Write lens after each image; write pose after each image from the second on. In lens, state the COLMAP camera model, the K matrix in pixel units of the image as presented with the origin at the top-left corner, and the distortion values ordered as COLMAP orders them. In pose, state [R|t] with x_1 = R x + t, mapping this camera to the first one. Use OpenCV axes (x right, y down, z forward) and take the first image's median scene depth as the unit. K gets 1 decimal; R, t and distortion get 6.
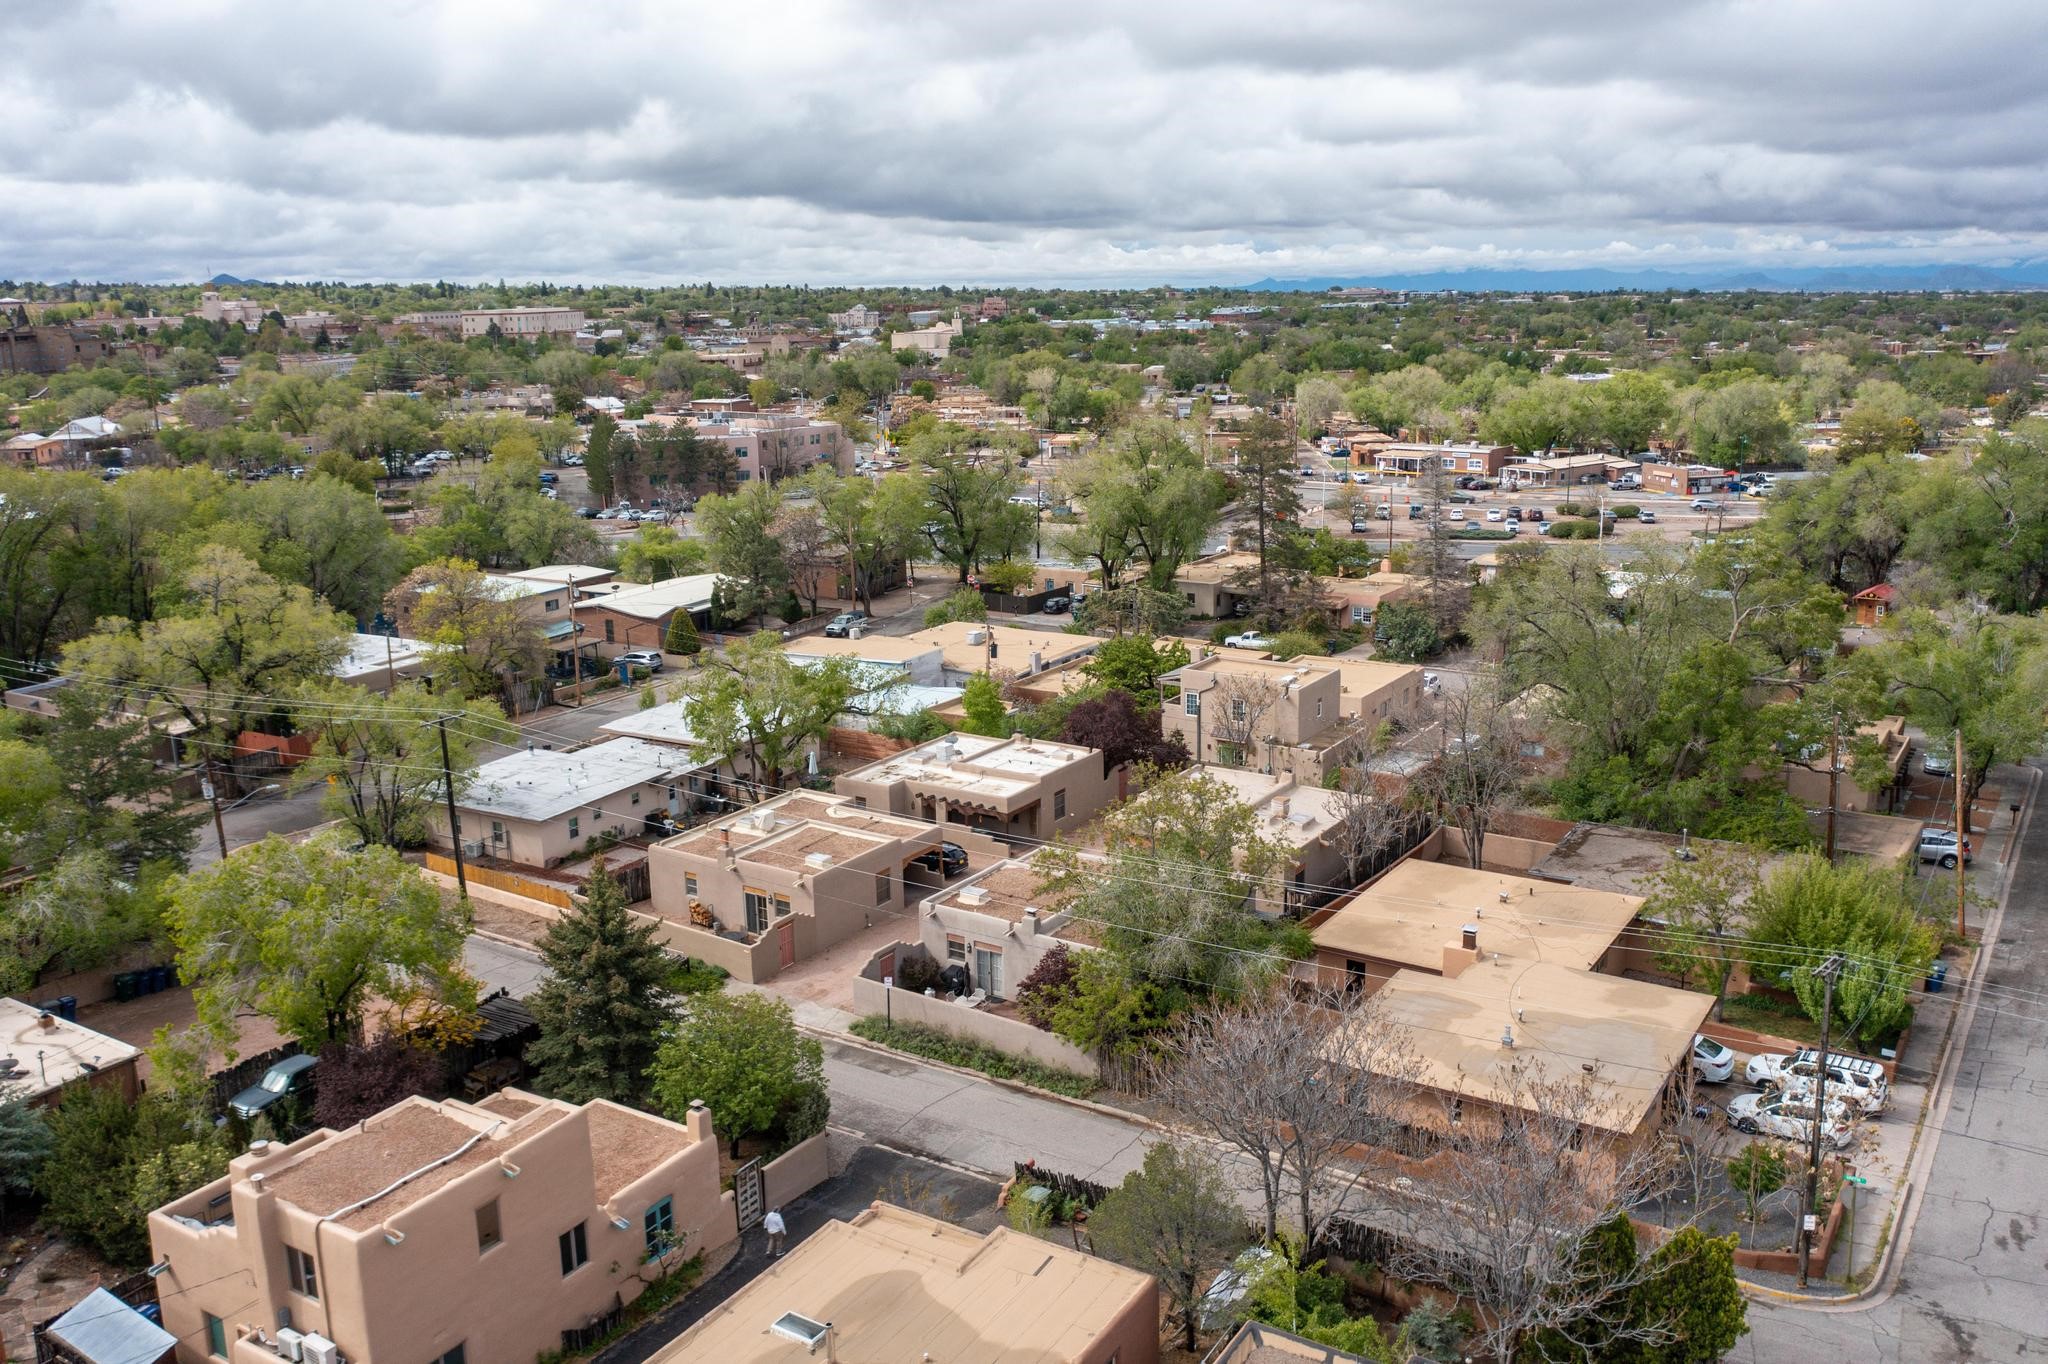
lens RADIAL K [[1663.4, 0, 1024.0], [0, 1663.4, 682.0], [0, 0, 1]] dist [-0.024565, 0.007621]
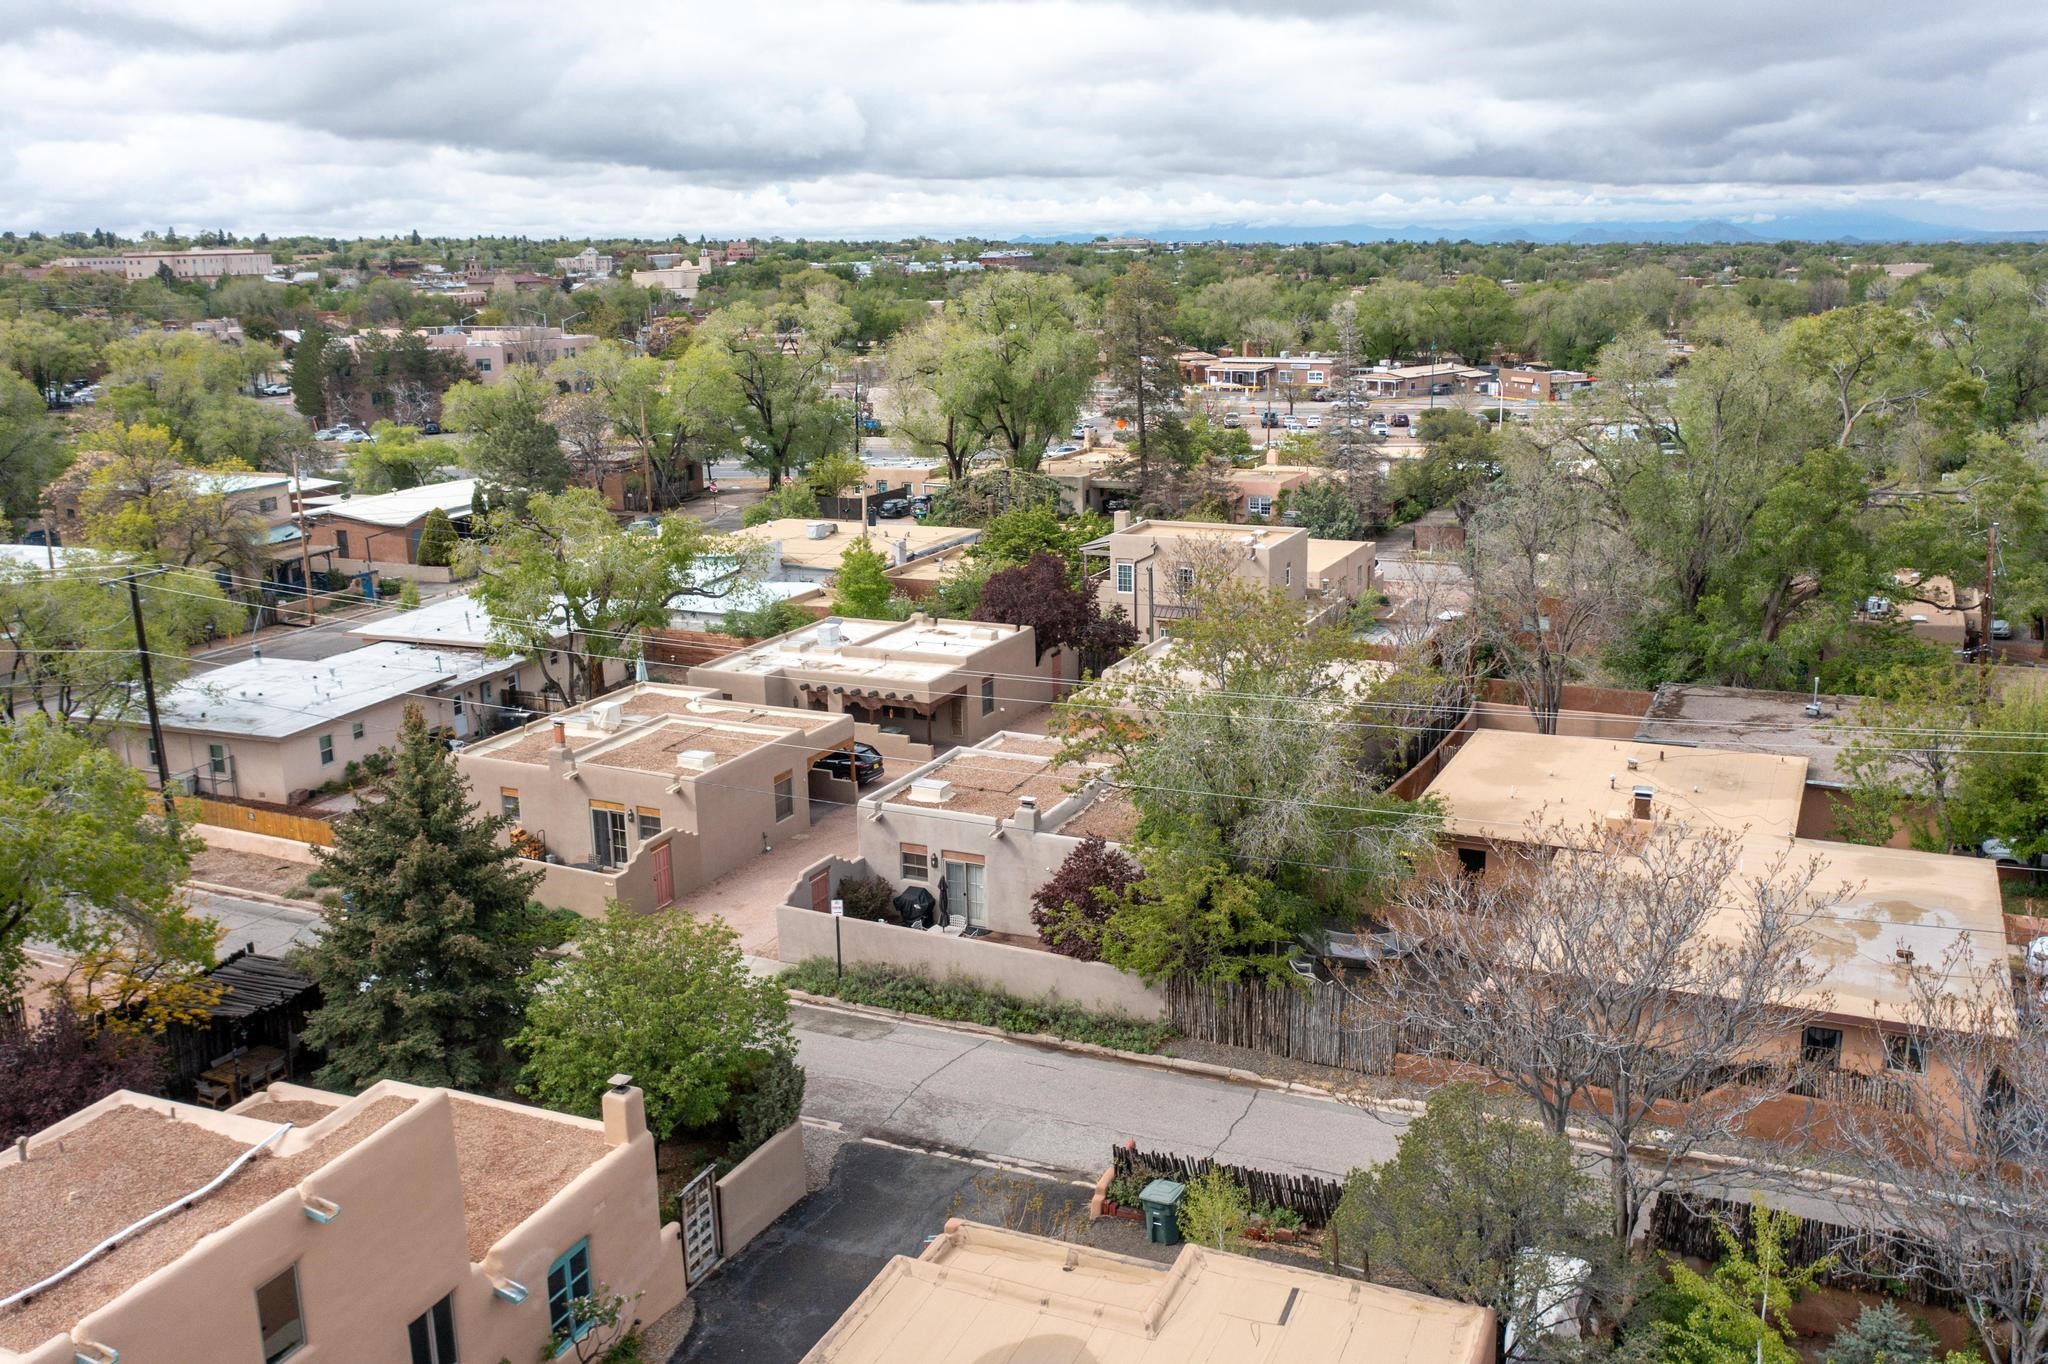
lens RADIAL K [[1779.9, 0, 1024.0], [0, 1779.9, 682.0], [0, 0, 1]] dist [-0.025320, 0.004904]
pose [[0.990086, -0.034139, 0.136250, -0.076848], [0.032840, 0.999391, 0.011771, 0.061459], [-0.136569, -0.007180, 0.990605, 0.198611]]
